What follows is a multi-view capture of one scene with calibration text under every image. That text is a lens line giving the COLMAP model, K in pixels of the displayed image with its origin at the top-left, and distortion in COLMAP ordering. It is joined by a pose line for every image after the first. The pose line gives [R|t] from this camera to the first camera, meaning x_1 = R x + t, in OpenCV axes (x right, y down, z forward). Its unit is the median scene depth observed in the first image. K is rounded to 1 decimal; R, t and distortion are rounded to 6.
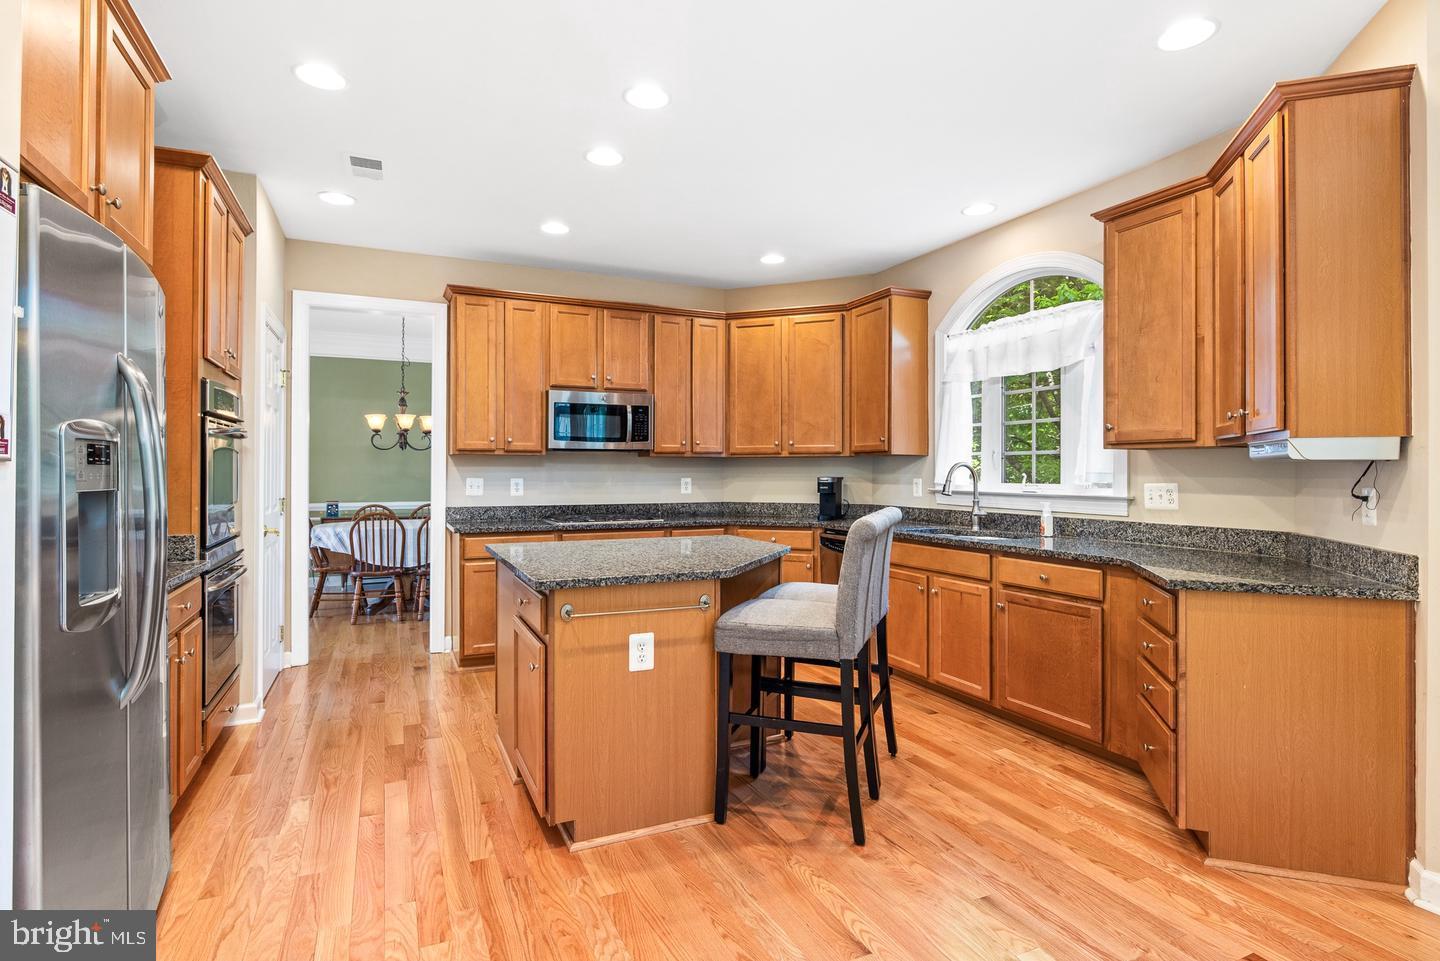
lens RADIAL K [[717.2, 0, 723.8], [0, 717.2, 469.4], [0, 0, 1]] dist [-0.003598, -0.000189]
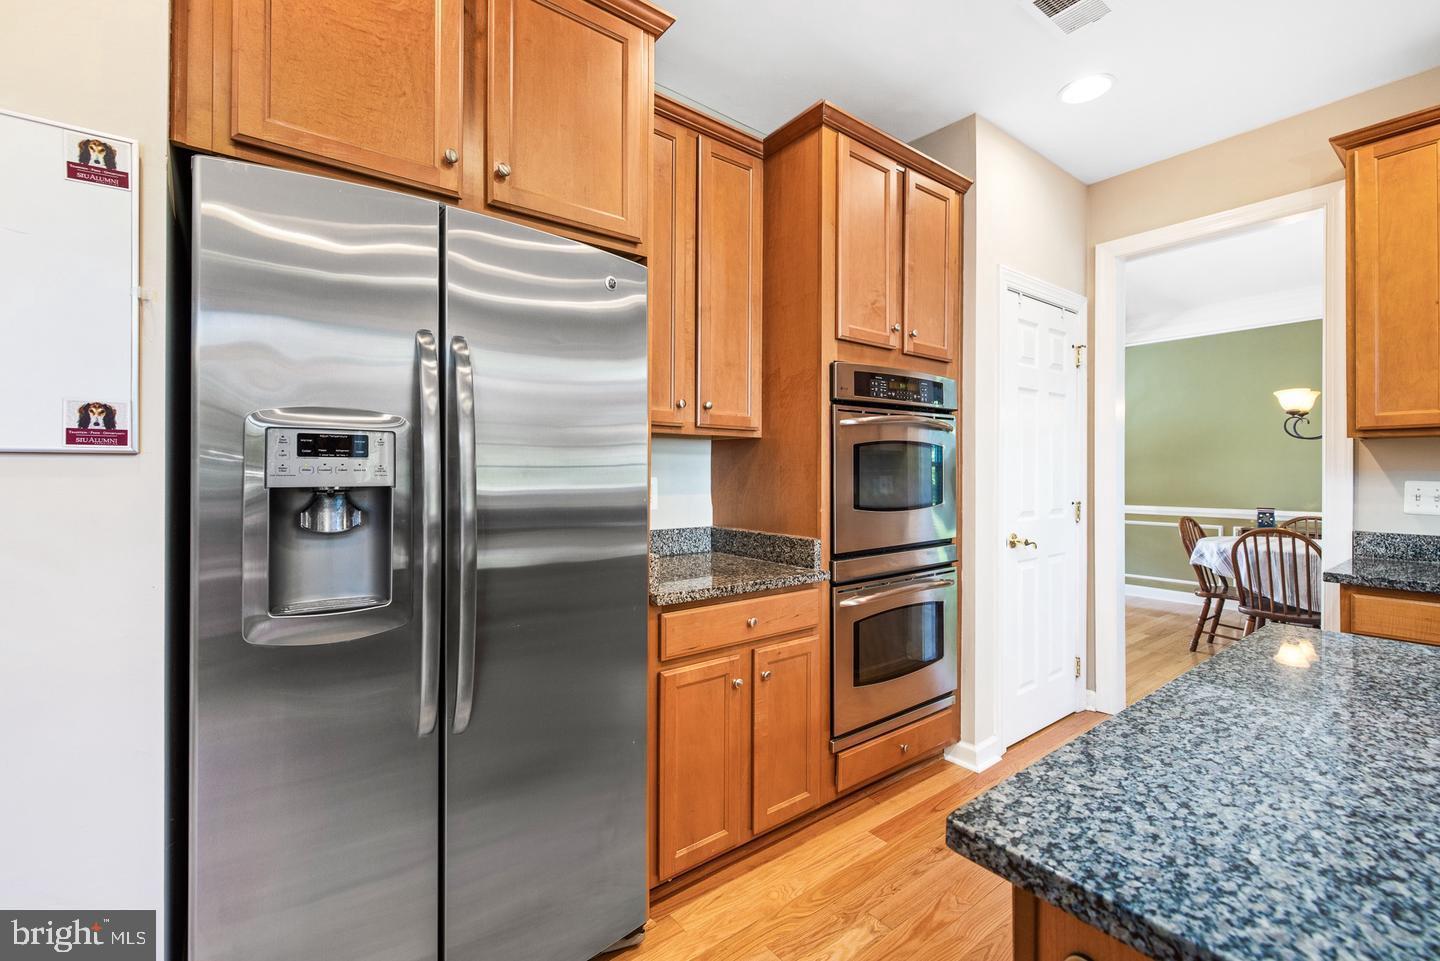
lens RADIAL K [[608.0, 0, 712.6], [0, 608.0, 471.9], [0, 0, 1]] dist [0.002527, 0.001267]
pose [[0.206707, -0.000490, -0.978403, -0.016795], [0.002948, 0.999996, 0.000122, 0.004178], [0.978399, -0.002909, 0.206707, 0.414916]]
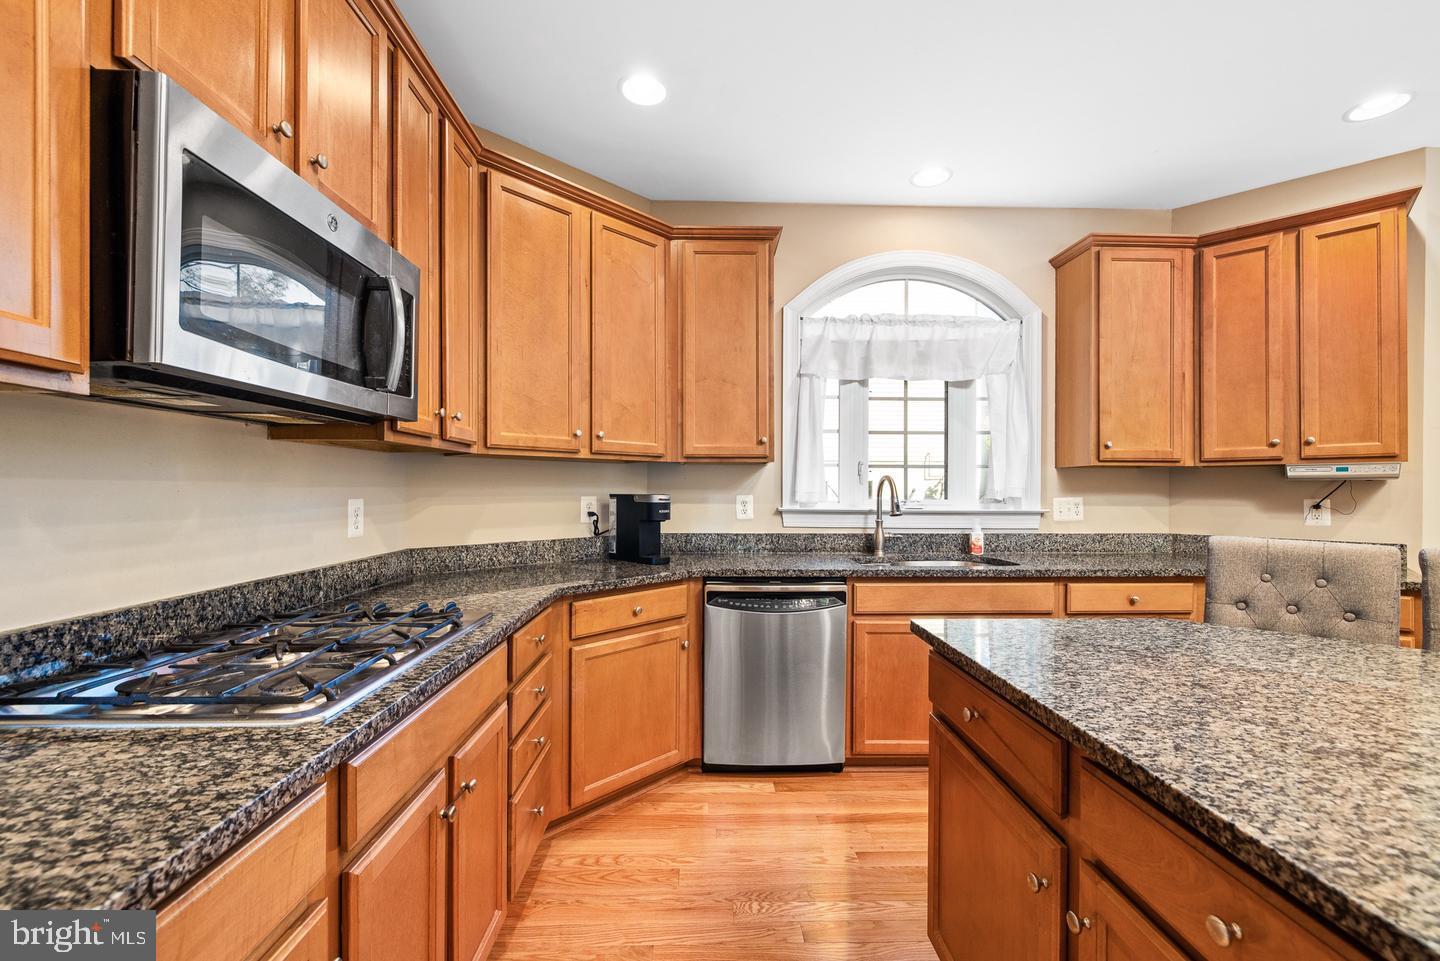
lens RADIAL K [[608.0, 0, 717.8], [0, 608.0, 479.2], [0, 0, 1]] dist [0.002527, 0.001267]
pose [[0.403965, 0.013522, 0.914674, -0.352051], [-0.005791, 0.999909, -0.012225, 0.004159], [-0.914756, -0.000358, 0.404006, 0.816386]]
